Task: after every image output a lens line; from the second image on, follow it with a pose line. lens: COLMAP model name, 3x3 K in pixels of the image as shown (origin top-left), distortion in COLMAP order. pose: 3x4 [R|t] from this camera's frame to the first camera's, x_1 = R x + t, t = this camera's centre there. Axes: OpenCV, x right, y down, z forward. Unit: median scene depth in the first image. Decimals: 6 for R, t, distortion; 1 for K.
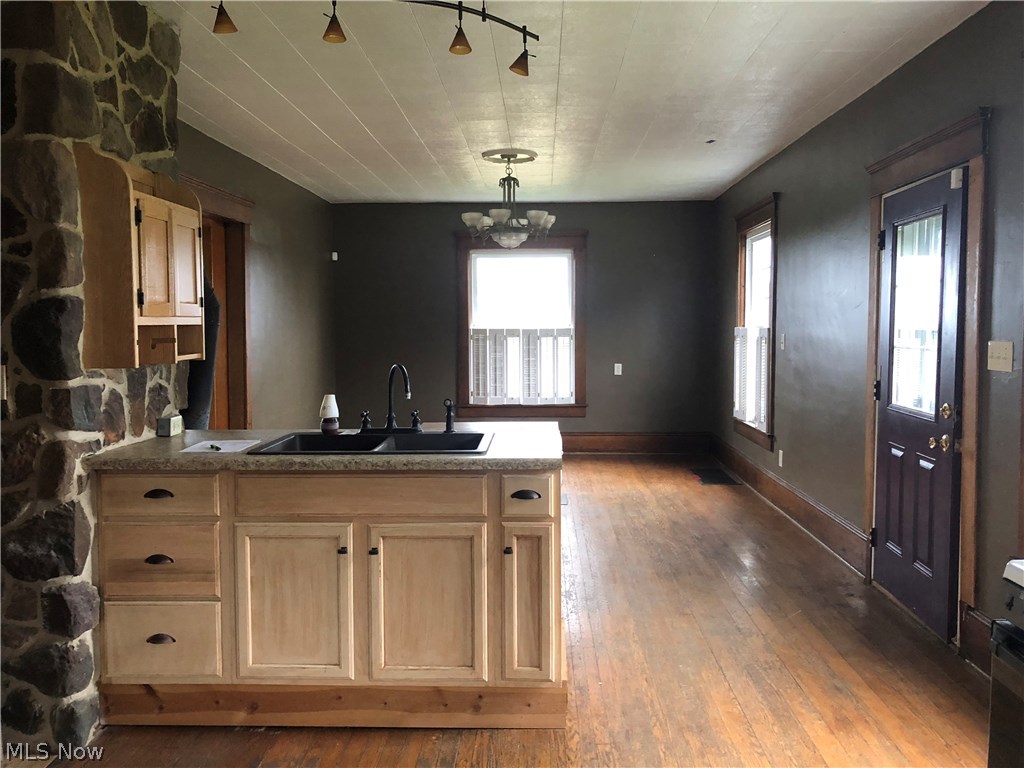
lens RADIAL K [[847.5, 0, 503.6], [0, 847.5, 381.2], [0, 0, 1]] dist [0.093929, -0.003923]
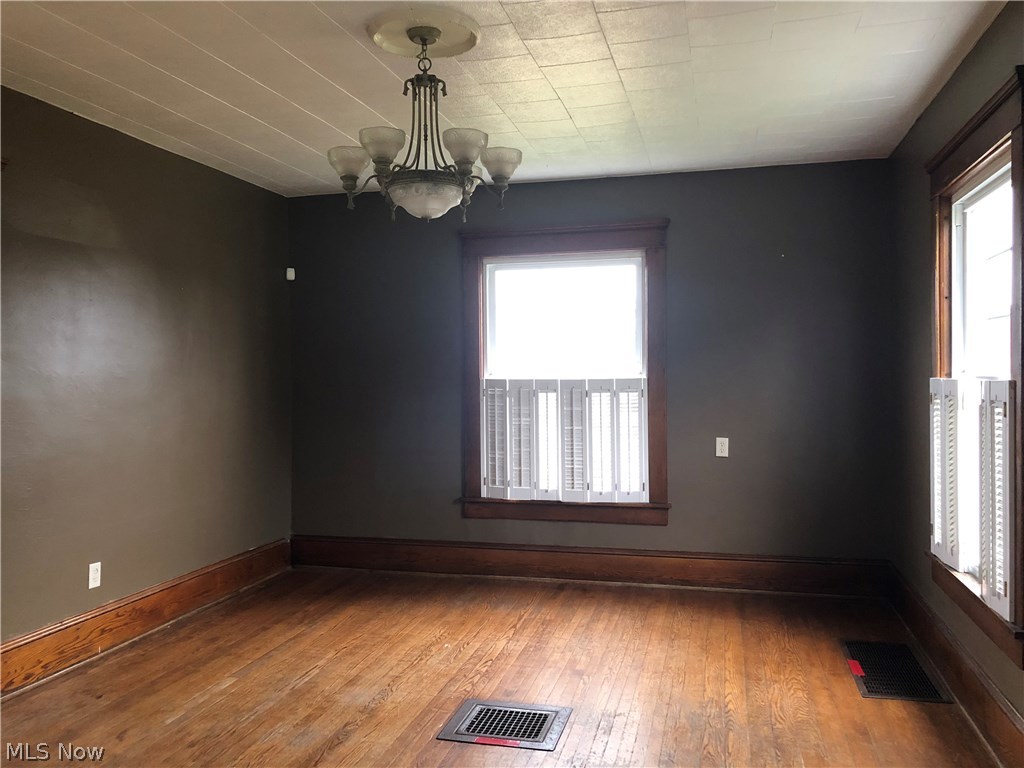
lens RADIAL K [[837.6, 0, 485.4], [0, 837.6, 381.3], [0, 0, 1]] dist [0.004344, -0.003228]
pose [[0.972534, 0.000546, -0.232758, 0.110794], [-0.013843, 0.998363, -0.055498, -0.025430], [0.232347, 0.057196, 0.970950, 0.389507]]
